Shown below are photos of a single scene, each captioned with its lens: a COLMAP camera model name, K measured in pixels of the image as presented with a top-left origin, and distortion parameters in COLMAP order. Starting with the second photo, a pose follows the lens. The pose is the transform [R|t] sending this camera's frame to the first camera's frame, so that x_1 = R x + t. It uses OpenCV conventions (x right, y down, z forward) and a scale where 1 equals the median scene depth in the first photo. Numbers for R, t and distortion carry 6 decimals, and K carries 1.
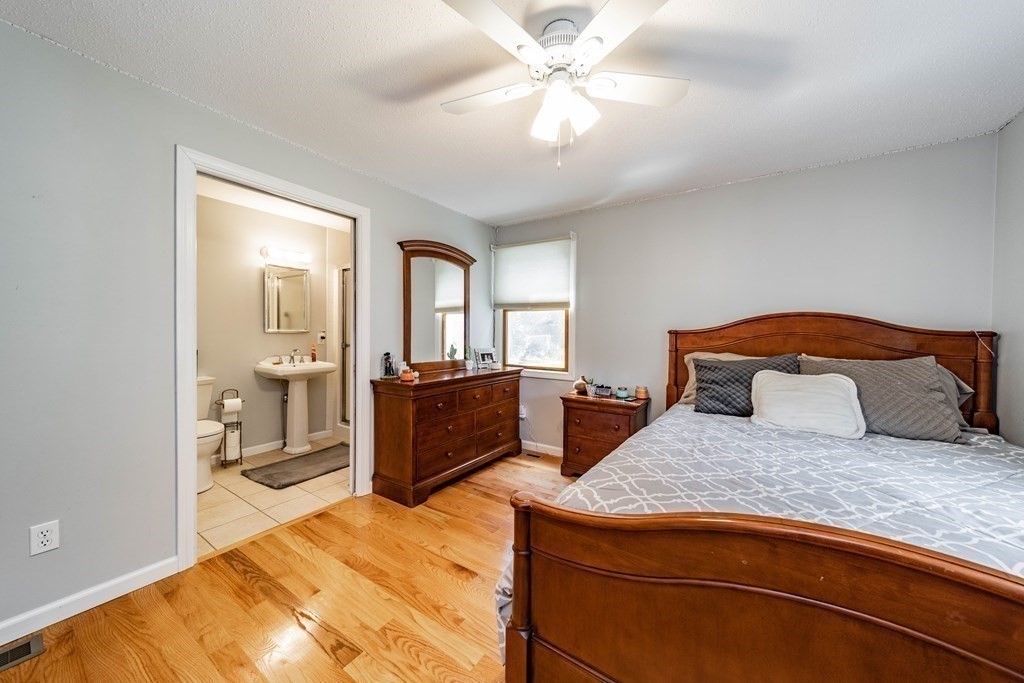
lens RADIAL K [[355.9, 0, 529.3], [0, 355.9, 344.1], [0, 0, 1]] dist [0.001758, 0.000084]
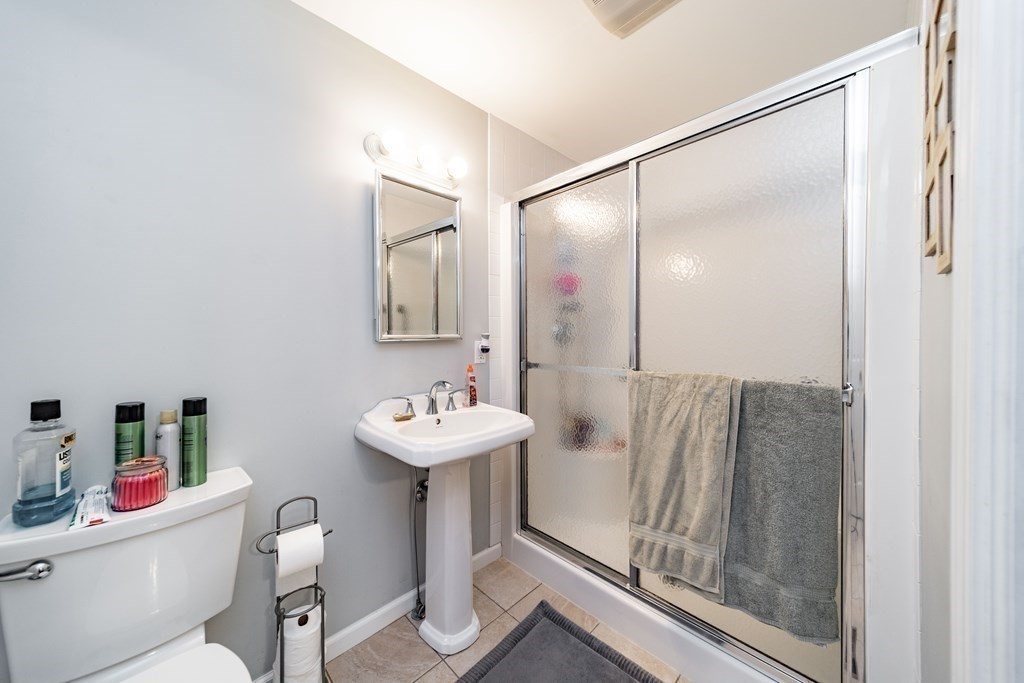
lens RADIAL K [[355.9, 0, 529.3], [0, 355.9, 344.1], [0, 0, 1]] dist [0.001758, 0.000084]
pose [[0.977683, -0.008544, -0.209913, -0.445931], [0.008995, 0.999959, 0.001195, -0.026808], [0.209894, -0.003056, 0.977719, 0.586391]]
